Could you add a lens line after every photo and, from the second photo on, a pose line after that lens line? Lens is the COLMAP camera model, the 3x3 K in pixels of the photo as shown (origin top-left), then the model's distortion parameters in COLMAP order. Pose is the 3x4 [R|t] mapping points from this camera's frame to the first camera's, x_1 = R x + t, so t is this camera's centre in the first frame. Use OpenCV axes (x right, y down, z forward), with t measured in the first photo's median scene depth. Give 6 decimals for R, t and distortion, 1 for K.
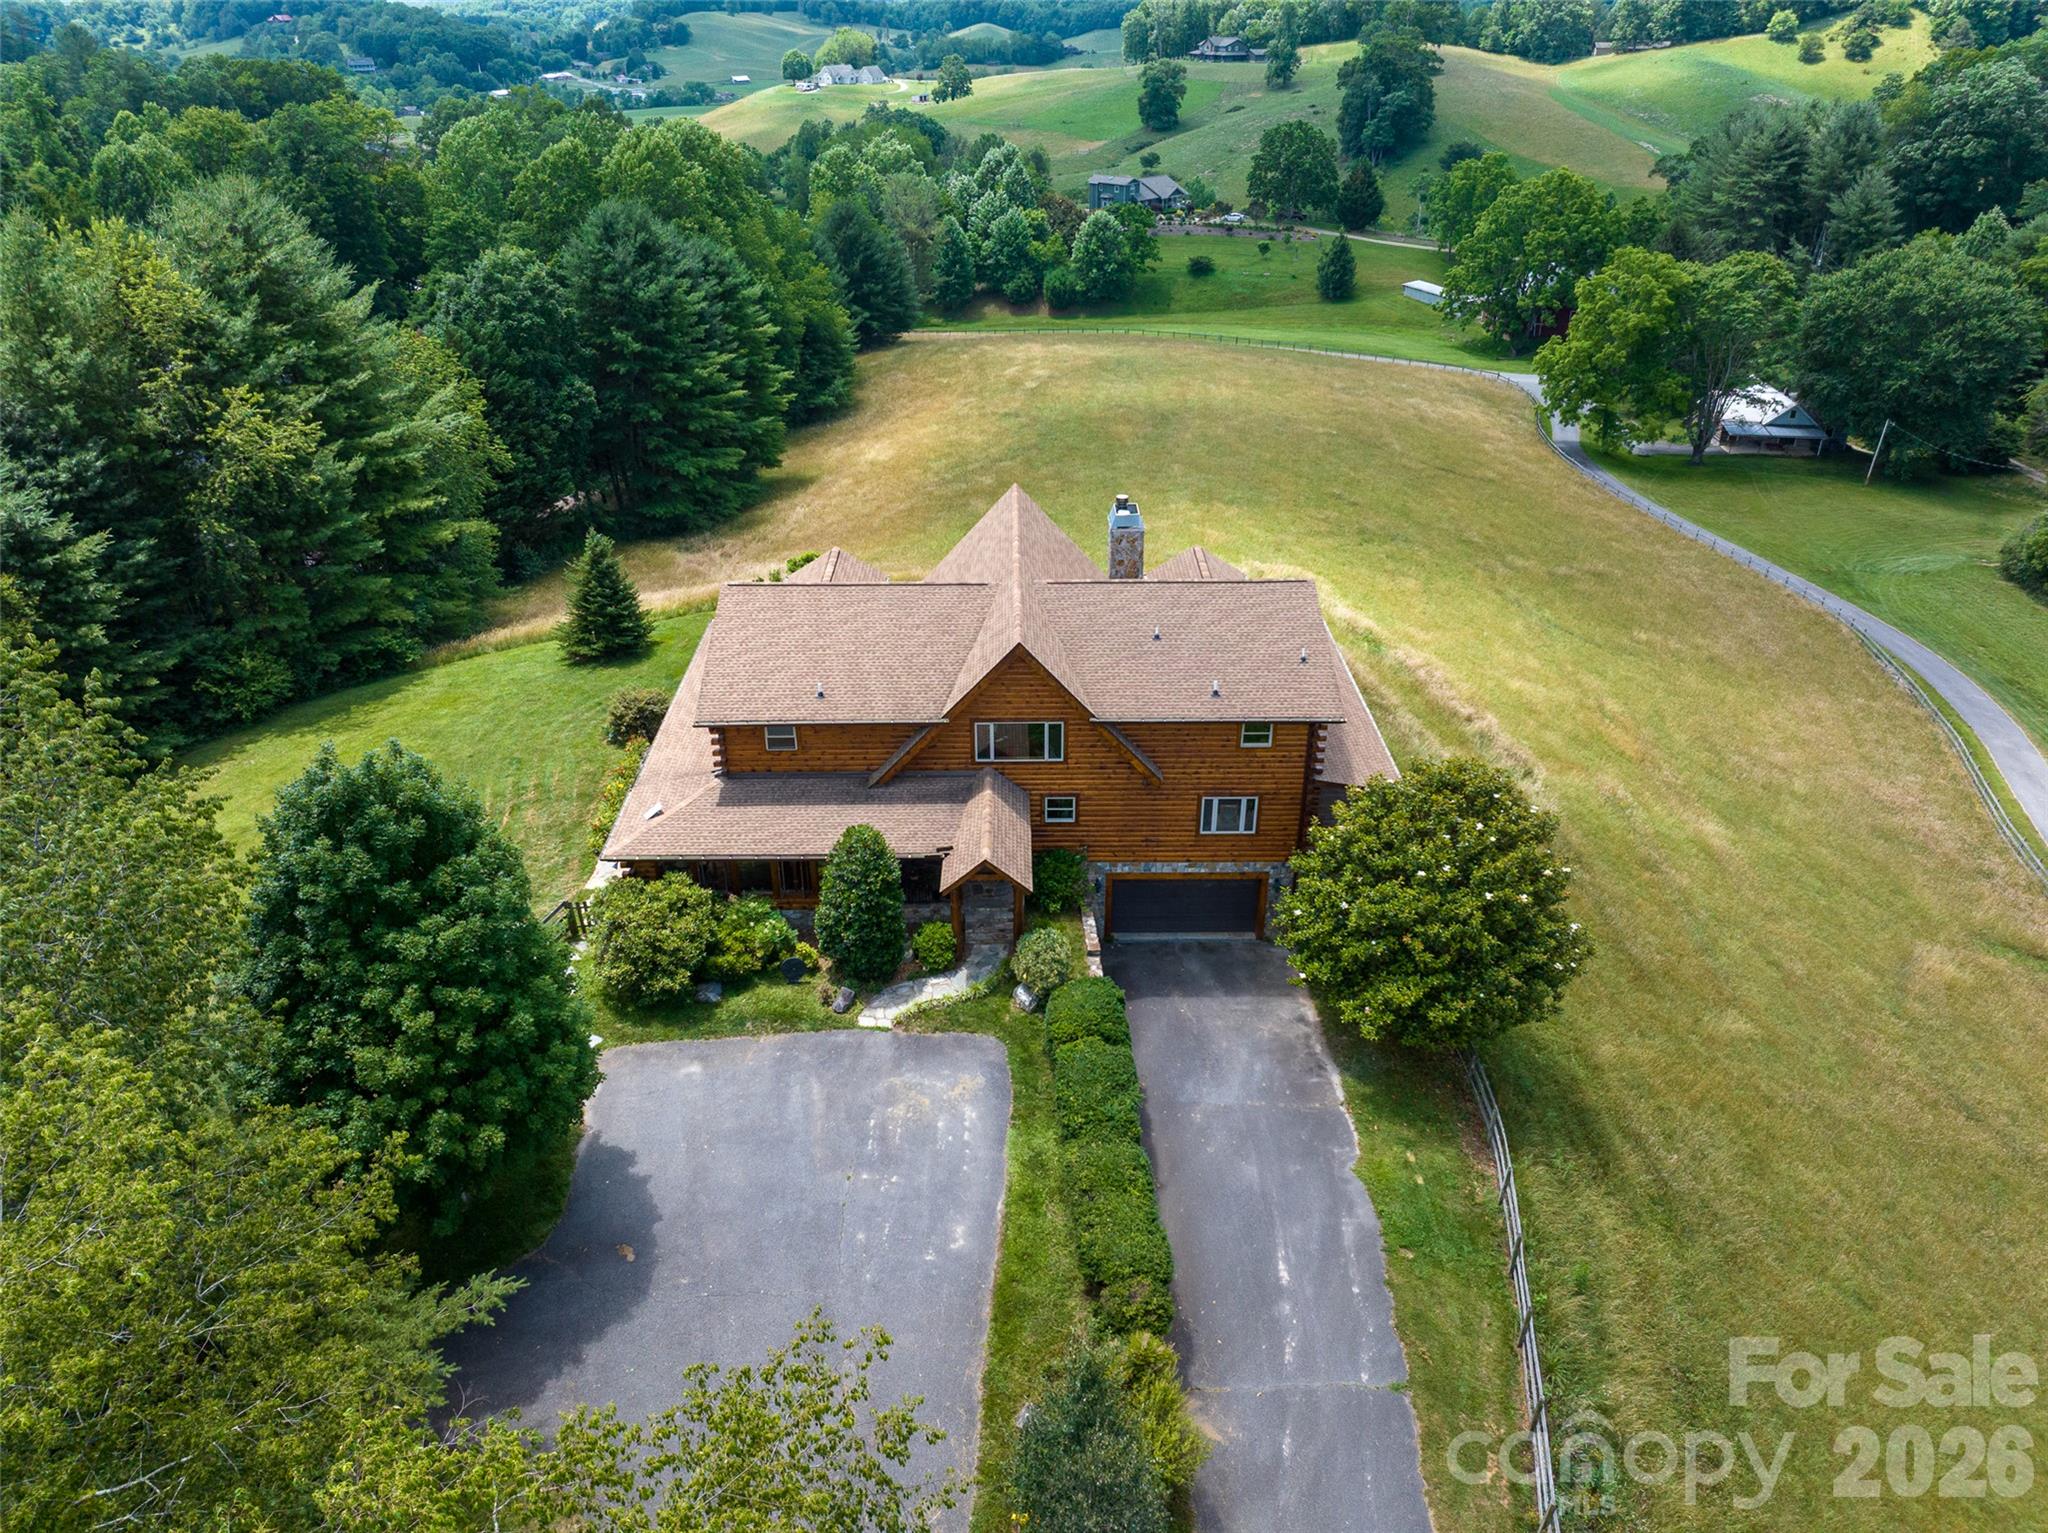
lens RADIAL K [[1430.9, 0, 1024.0], [0, 1430.9, 766.5], [0, 0, 1]] dist [-0.012359, -0.047193]
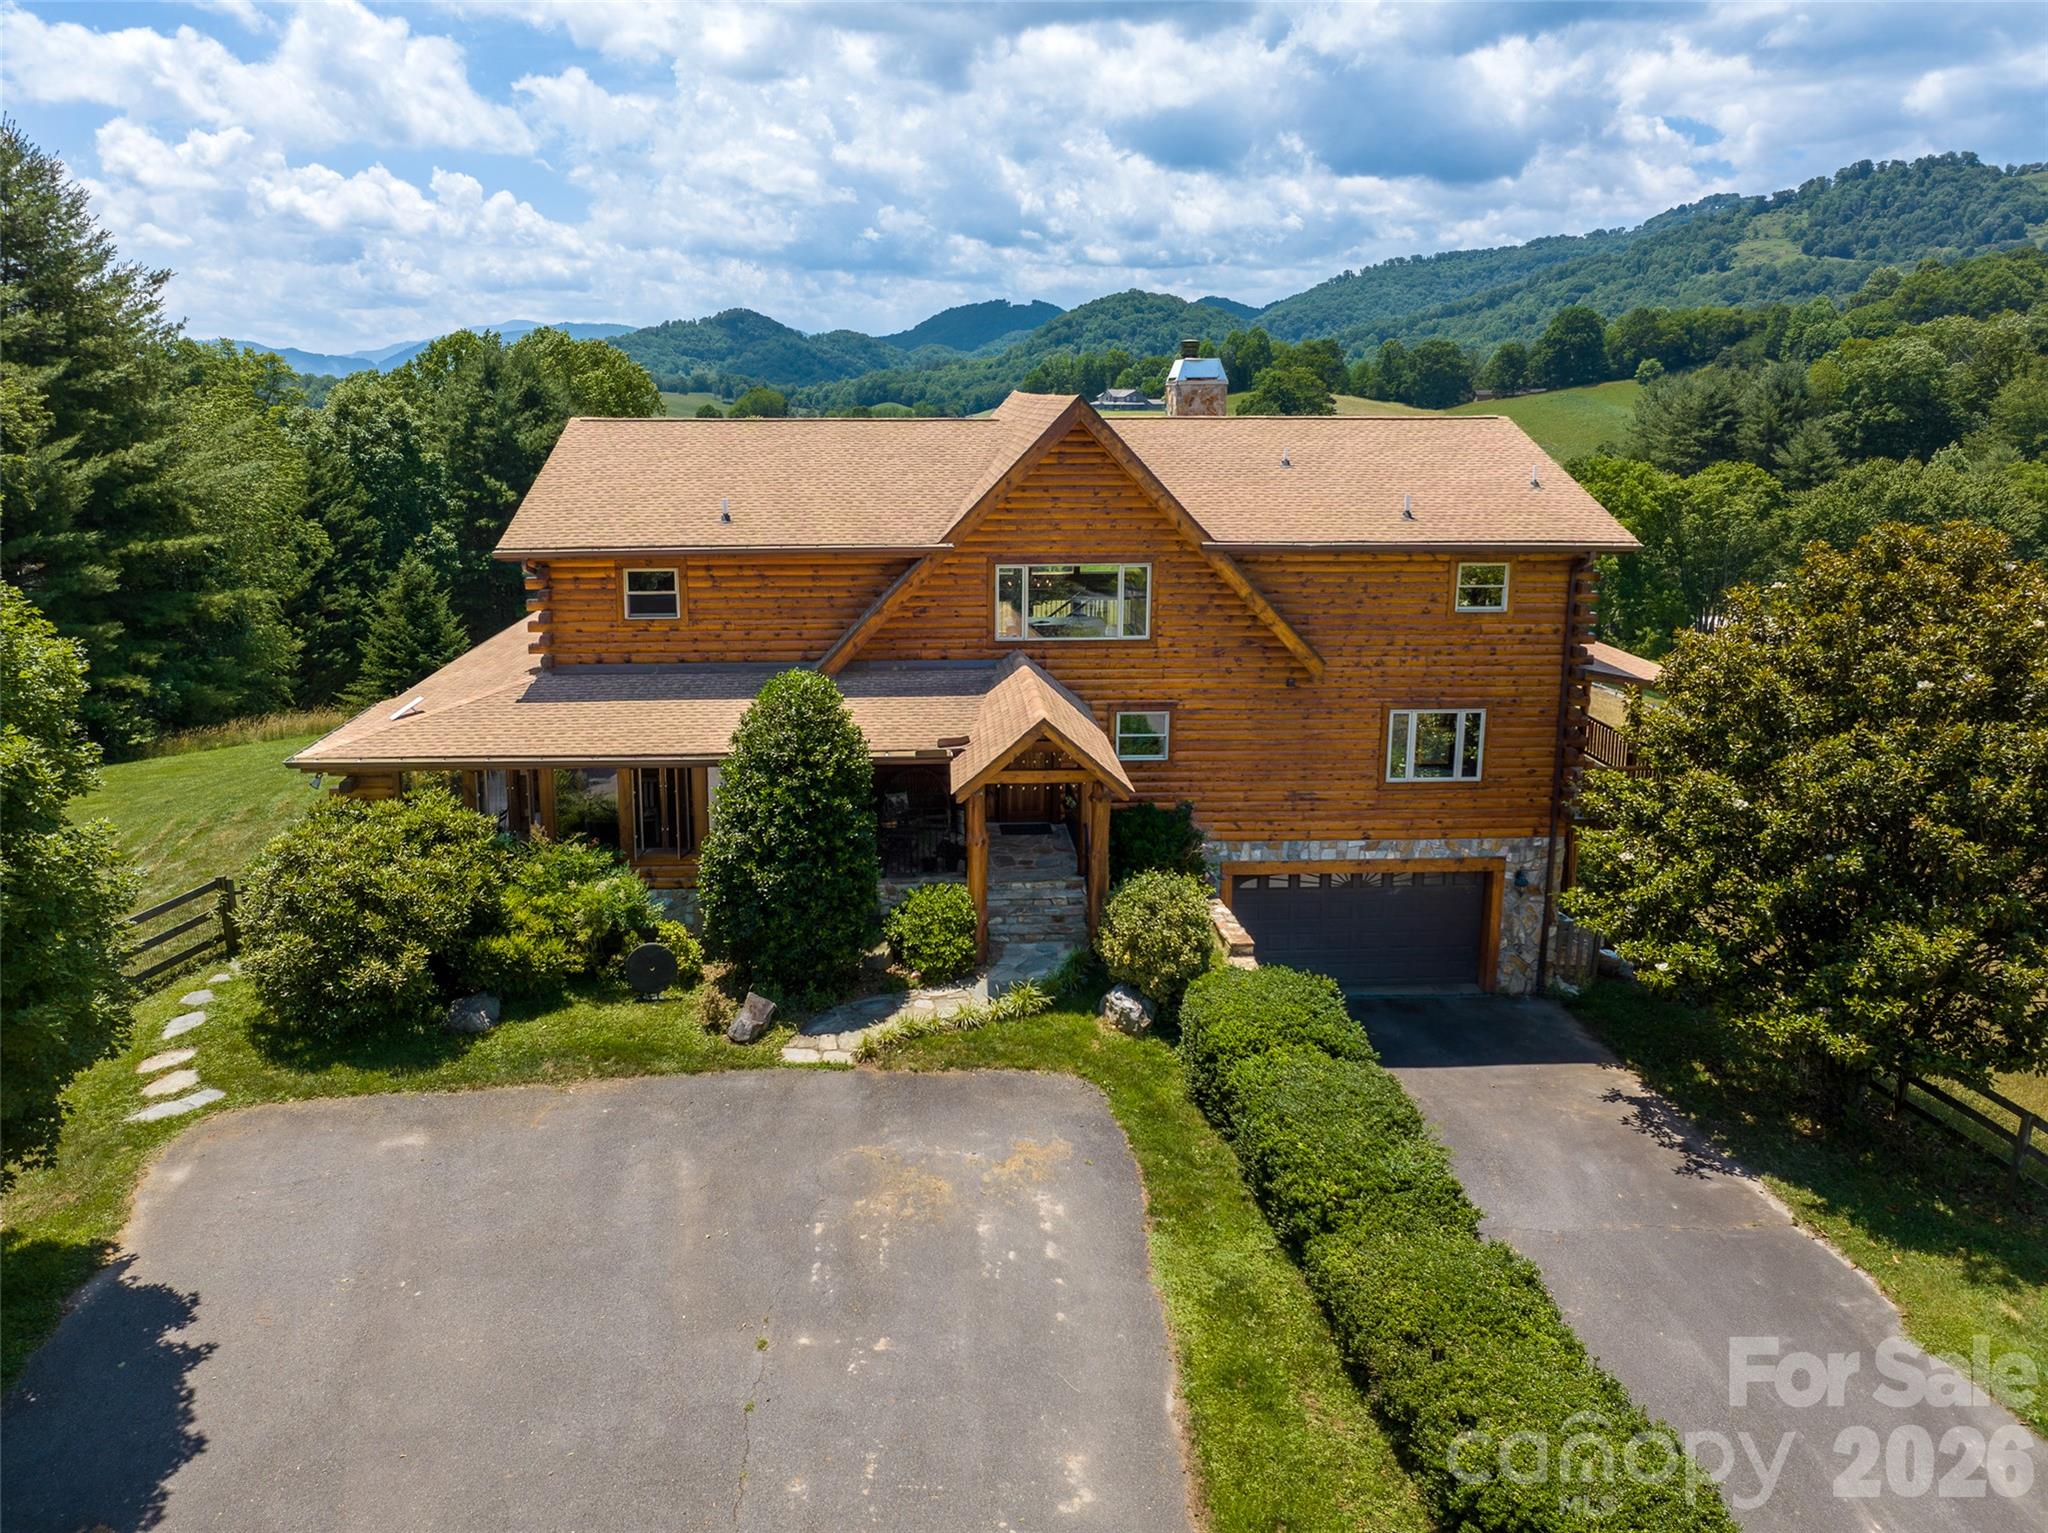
lens RADIAL K [[1434.3, 0, 979.0], [0, 1434.3, 707.8], [0, 0, 1]] dist [-0.000282, -0.081113]
pose [[0.999073, 0.000000, 0.043055, -0.069854], [0.013077, 0.952758, -0.303448, 0.208940], [-0.041021, 0.303729, 0.951875, 0.501421]]
